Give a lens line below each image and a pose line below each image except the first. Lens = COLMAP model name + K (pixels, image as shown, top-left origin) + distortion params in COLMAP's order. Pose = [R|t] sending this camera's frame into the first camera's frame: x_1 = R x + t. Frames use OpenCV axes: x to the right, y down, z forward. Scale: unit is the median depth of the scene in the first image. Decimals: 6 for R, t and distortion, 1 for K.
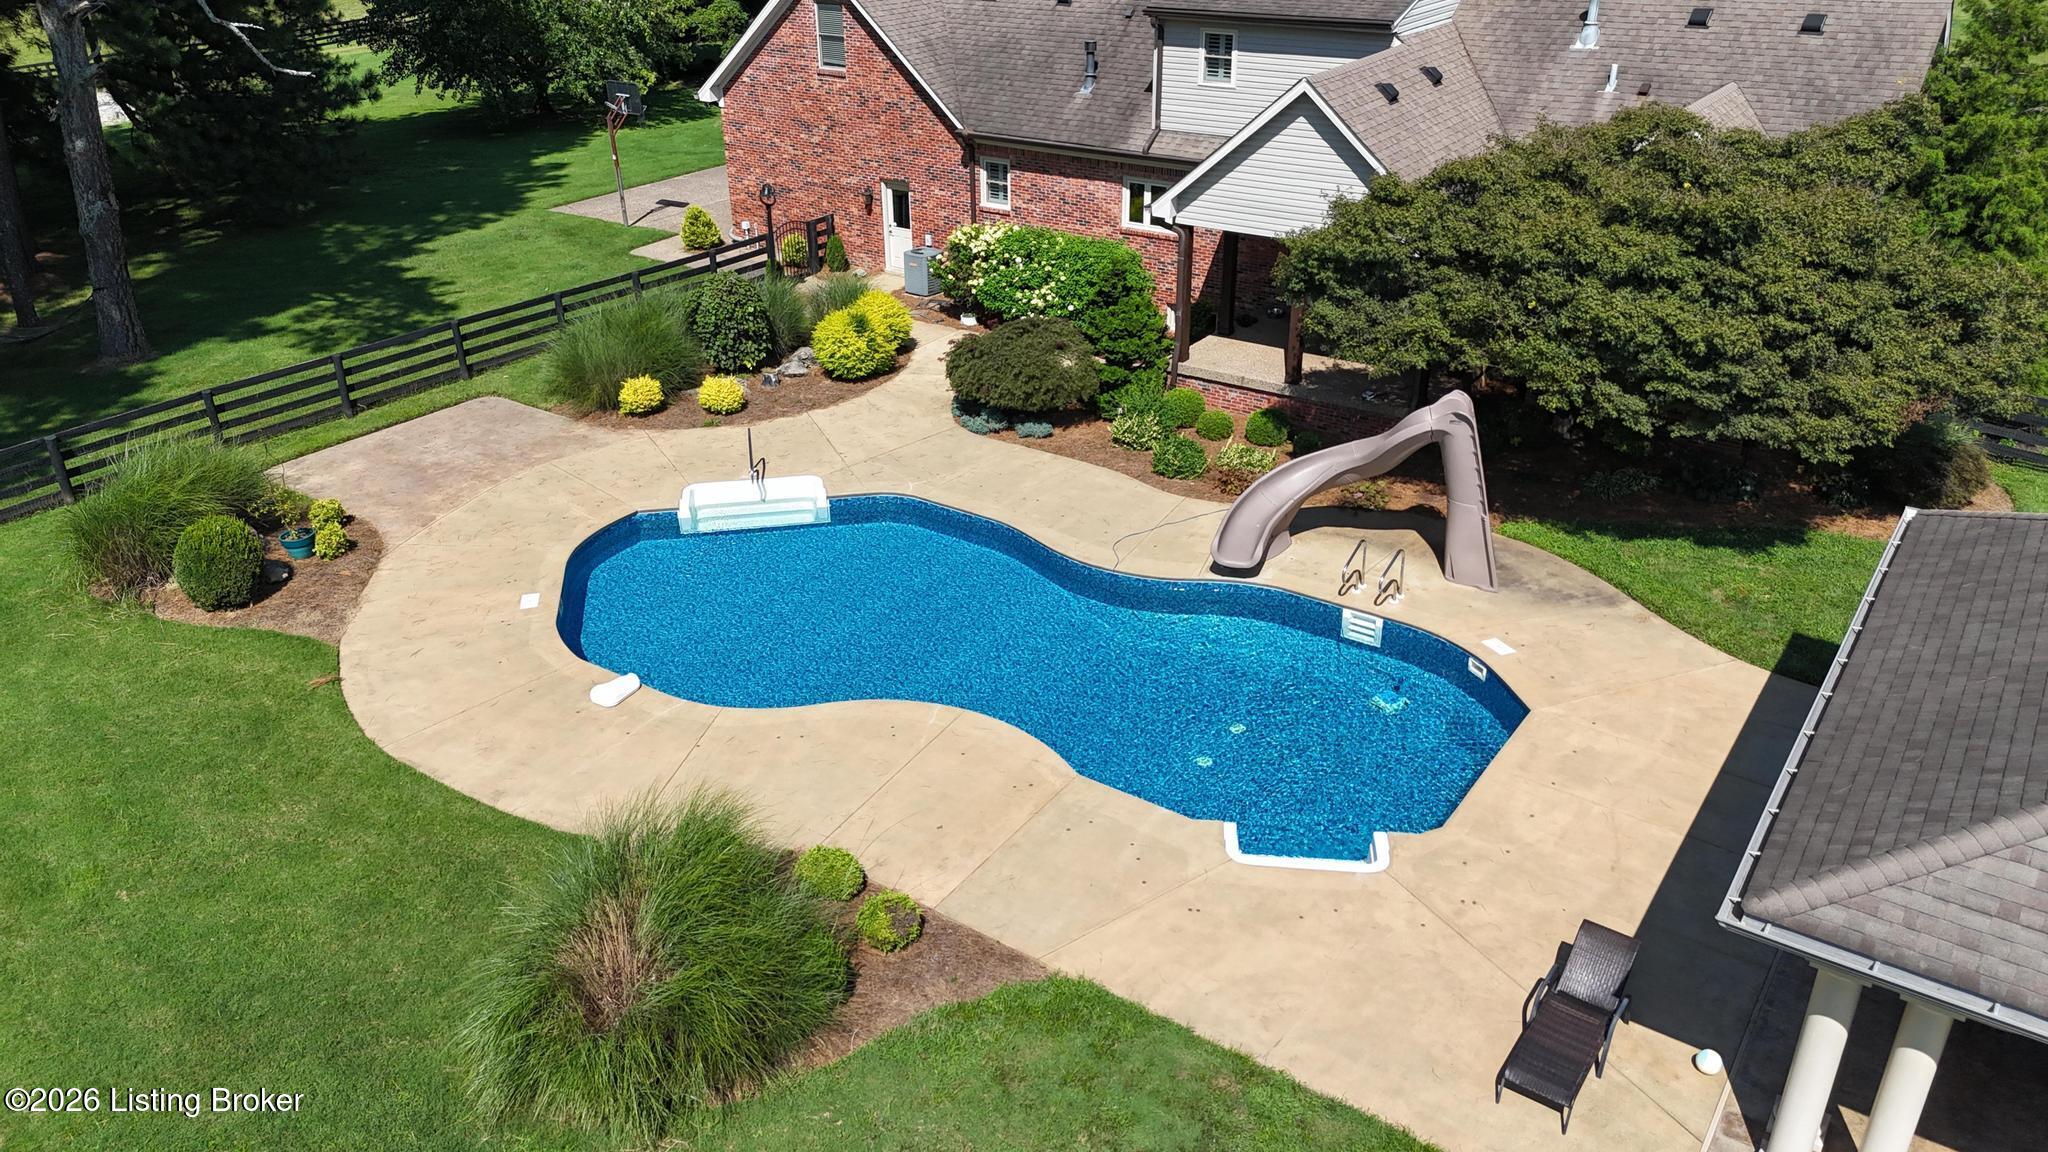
lens RADIAL K [[1484.3, 0, 1024.0], [0, 1484.3, 576.0], [0, 0, 1]] dist [0.091661, -0.105036]
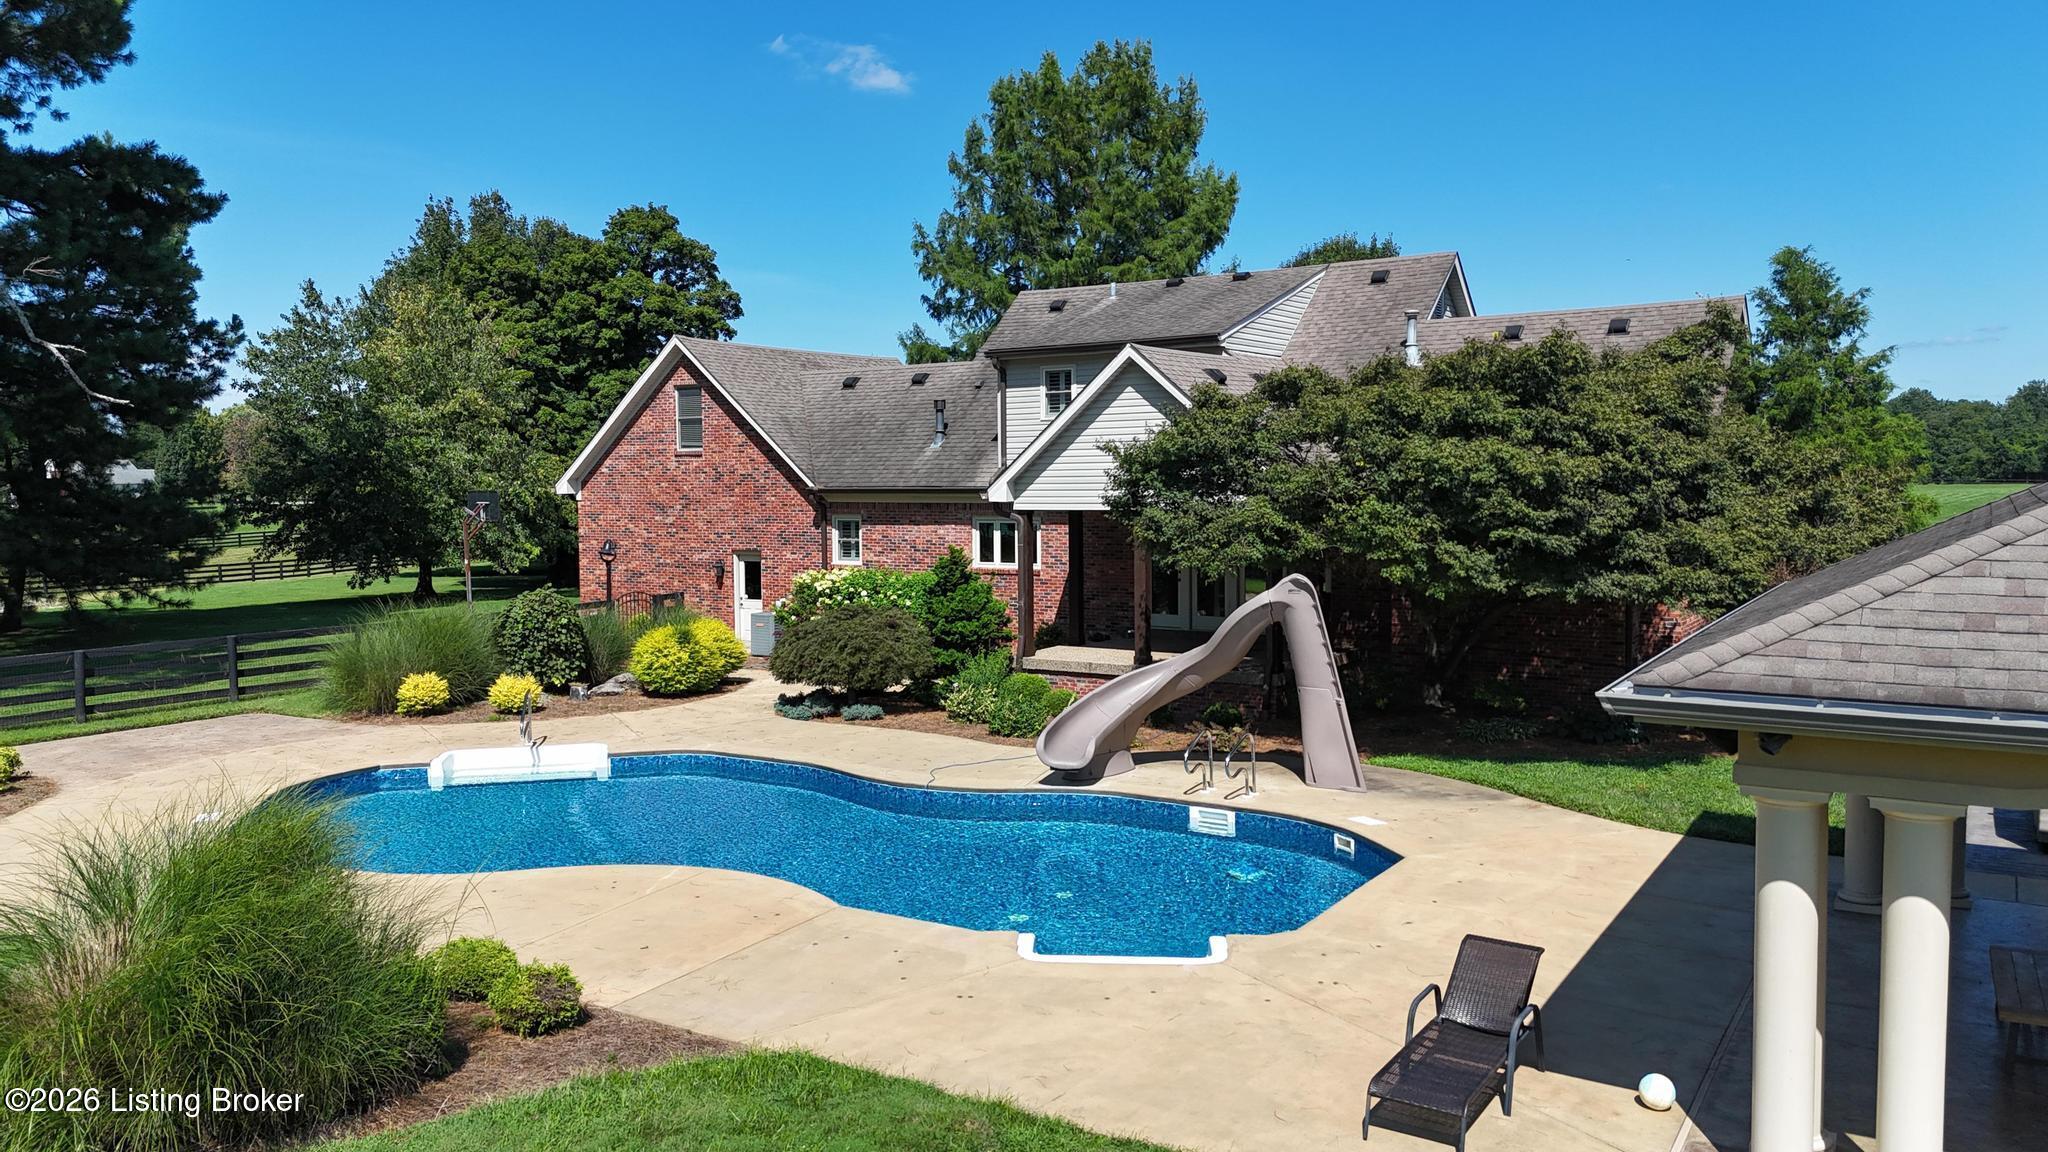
lens RADIAL K [[1486.1, 0, 1024.0], [0, 1486.1, 576.0], [0, 0, 1]] dist [0.106828, -0.127492]
pose [[0.998713, -0.001082, 0.050709, 0.075004], [0.020993, 0.918935, -0.393850, 0.231077], [-0.046172, 0.394407, 0.917775, 0.165399]]
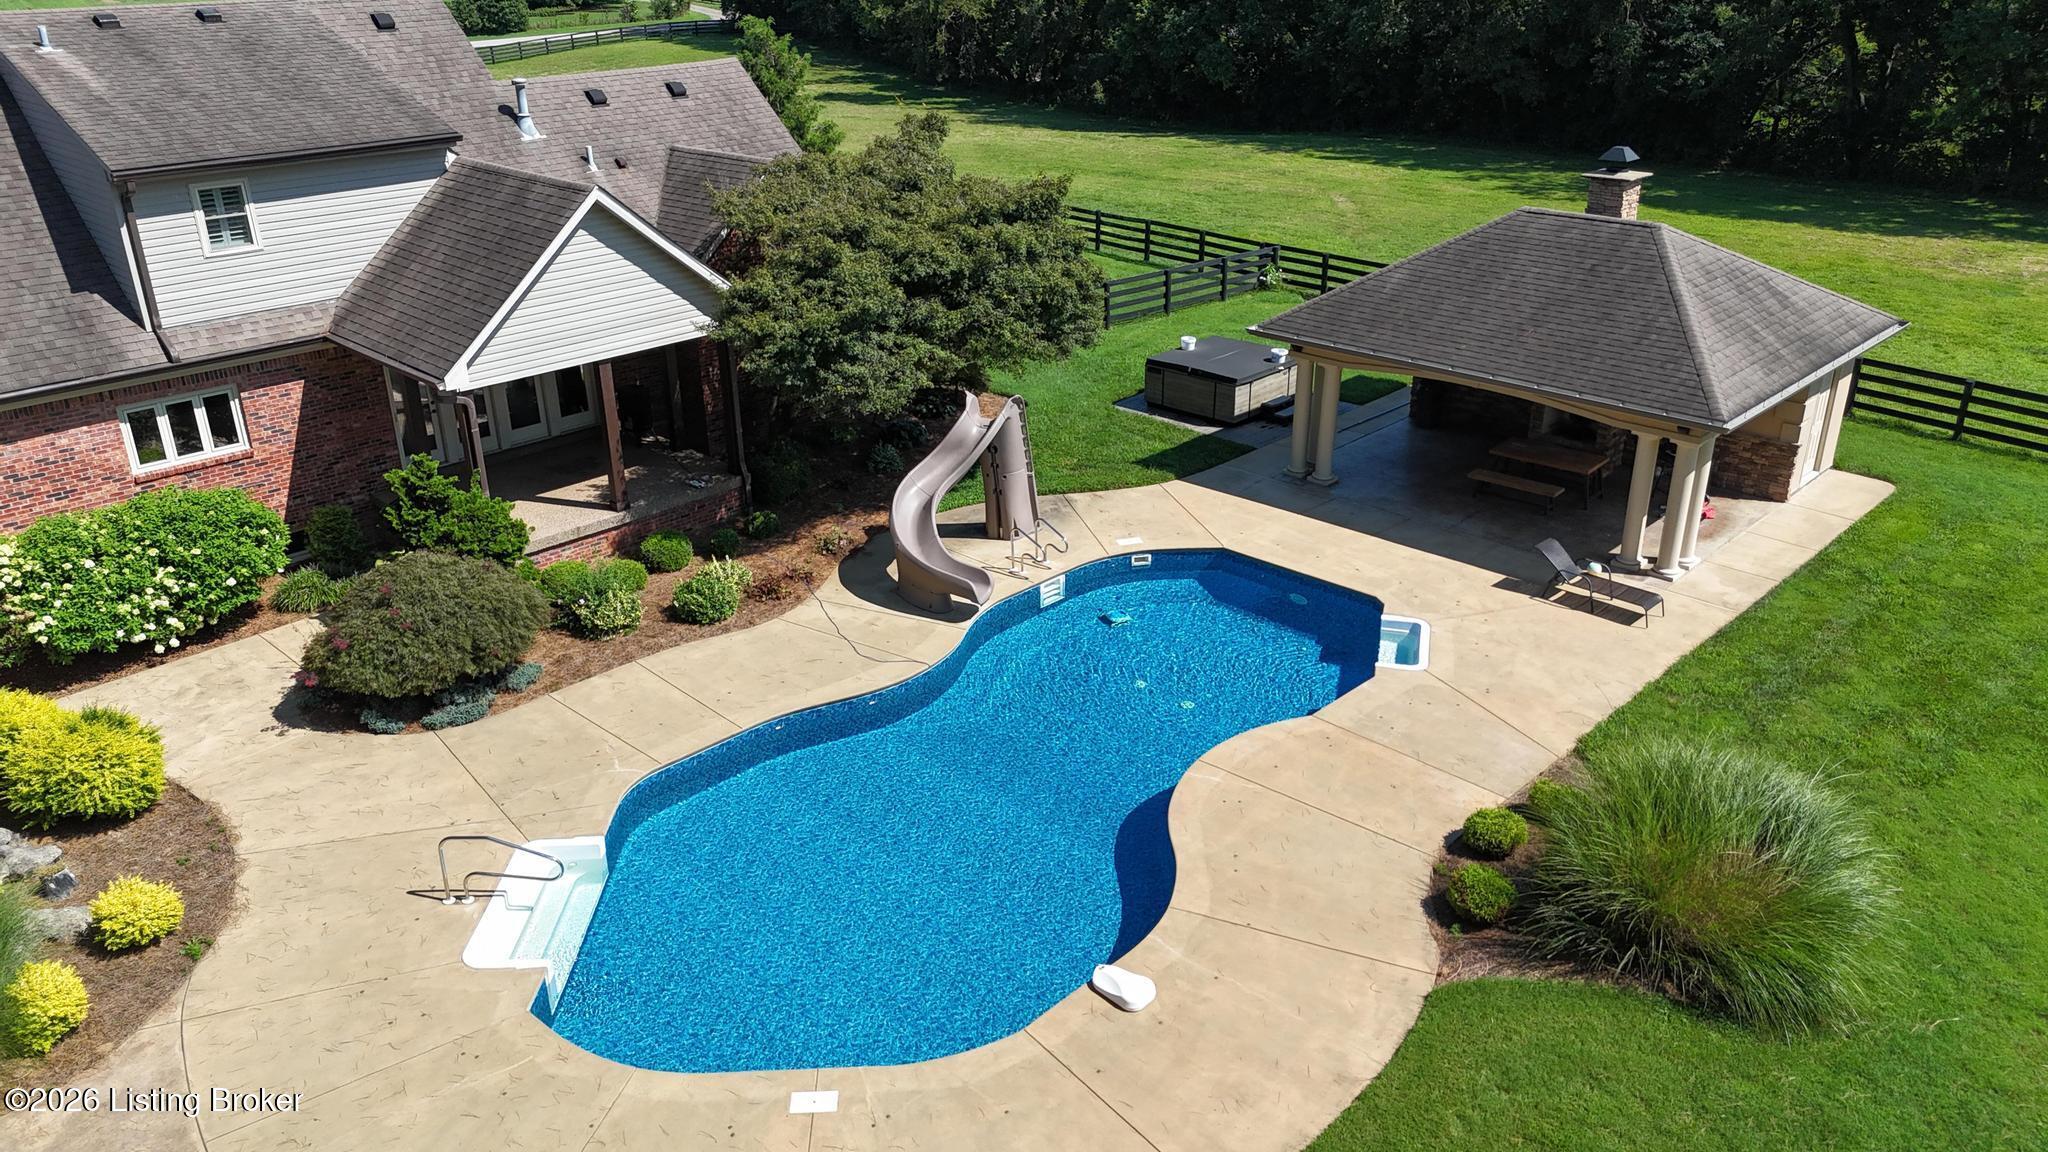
lens RADIAL K [[1484.3, 0, 1024.0], [0, 1484.3, 576.0], [0, 0, 1]] dist [0.091661, -0.105036]
pose [[0.158638, -0.399288, 0.902997, -0.800875], [0.457426, 0.840227, 0.291172, -0.315977], [-0.874983, 0.366863, 0.315936, 0.637679]]
